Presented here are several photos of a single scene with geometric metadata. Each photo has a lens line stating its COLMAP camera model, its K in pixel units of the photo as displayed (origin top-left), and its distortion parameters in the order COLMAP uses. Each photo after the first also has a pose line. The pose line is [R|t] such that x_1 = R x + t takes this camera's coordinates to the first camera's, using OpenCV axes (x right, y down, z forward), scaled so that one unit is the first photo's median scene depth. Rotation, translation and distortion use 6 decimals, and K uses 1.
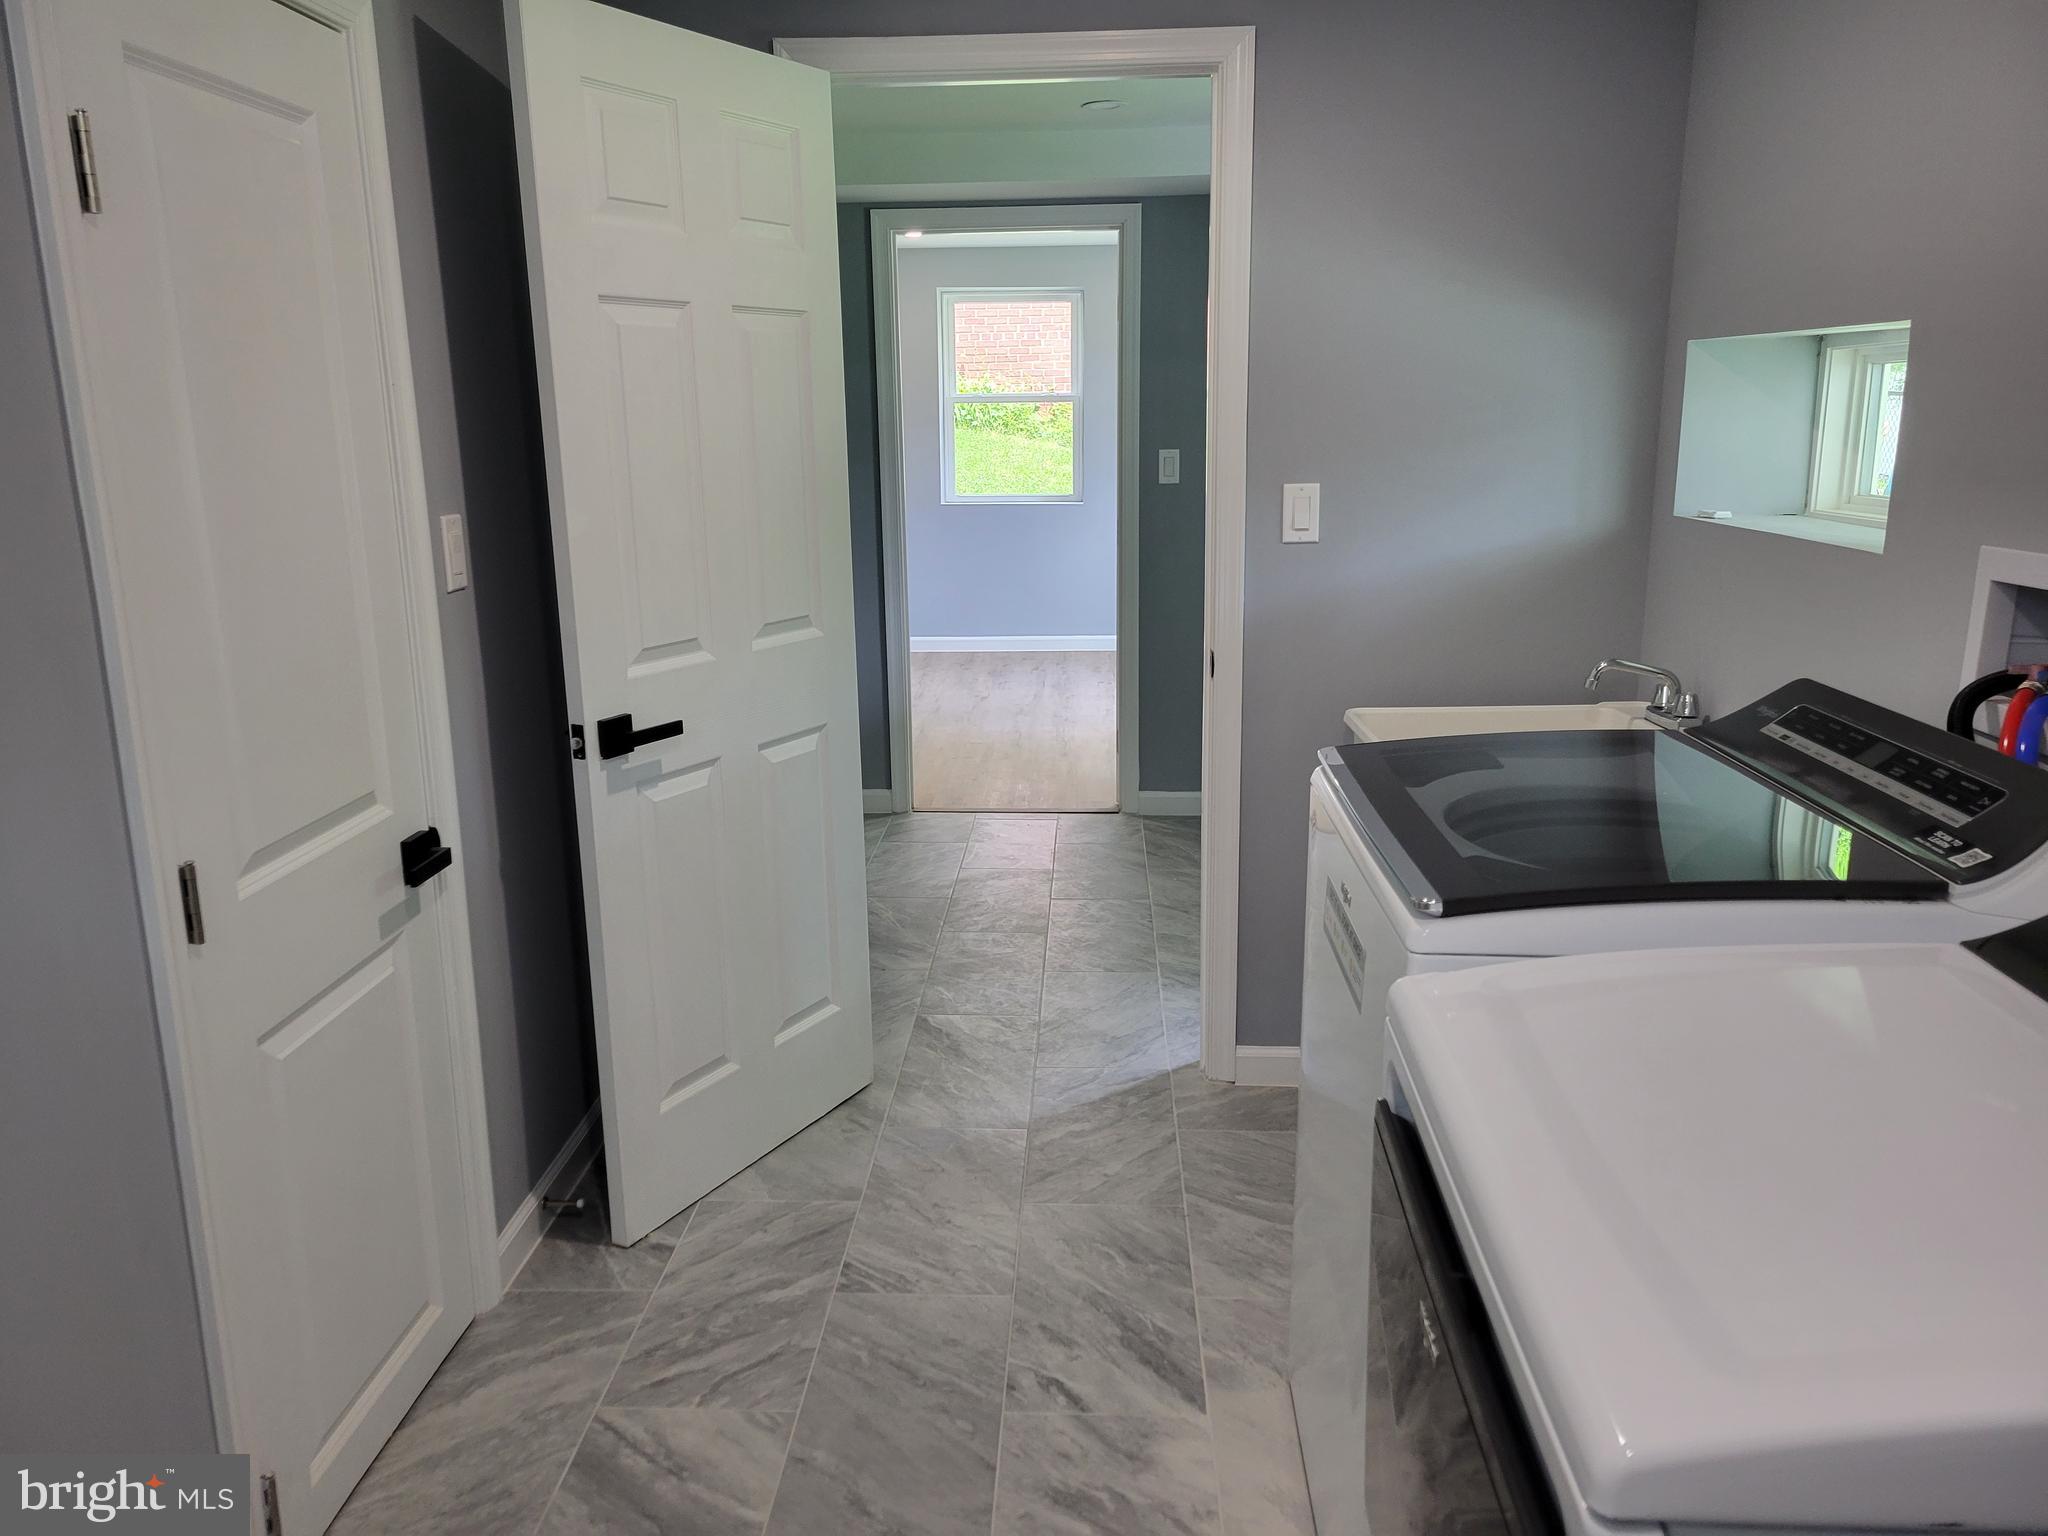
lens RADIAL K [[1547.6, 0, 1024.0], [0, 1547.6, 768.0], [0, 0, 1]] dist [0.069647, -0.060090]
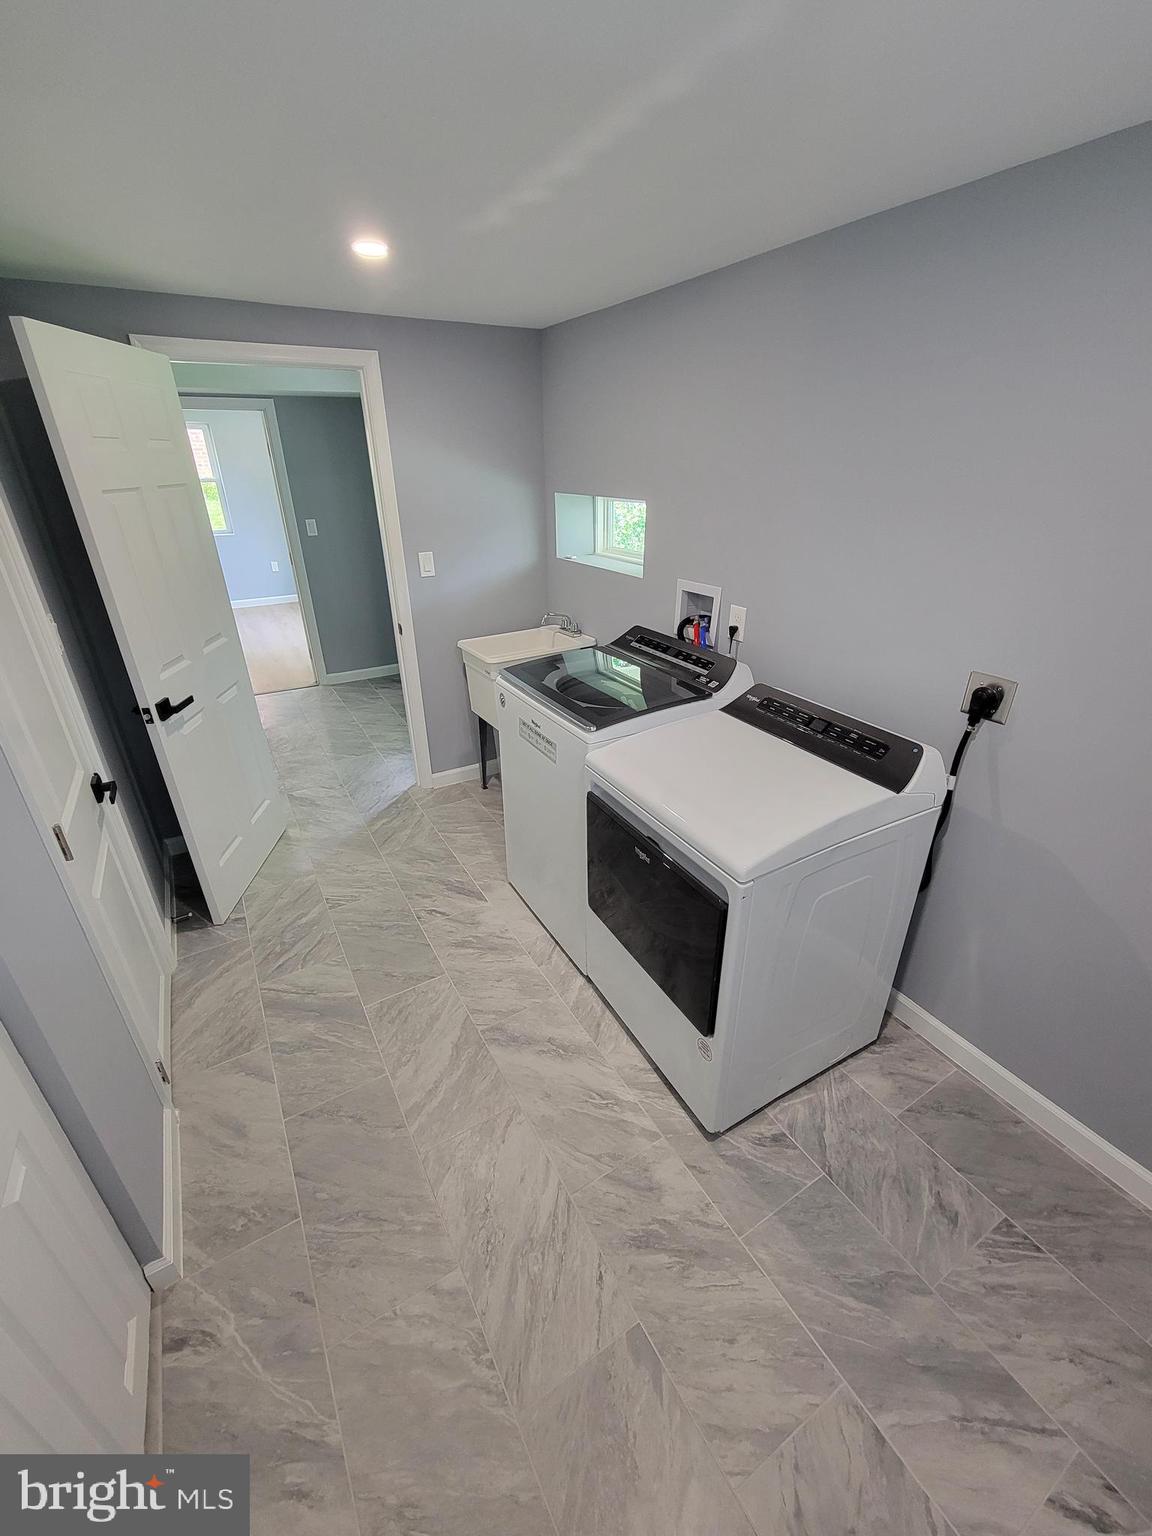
lens RADIAL K [[632.8, 0, 594.2], [0, 632.8, 769.1], [0, 0, 1]] dist [-0.000482, -0.000457]
pose [[0.828435, -0.238171, 0.506923, -0.237971], [0.120138, 0.959578, 0.254512, -0.093071], [-0.547049, -0.149946, 0.823561, -0.039881]]
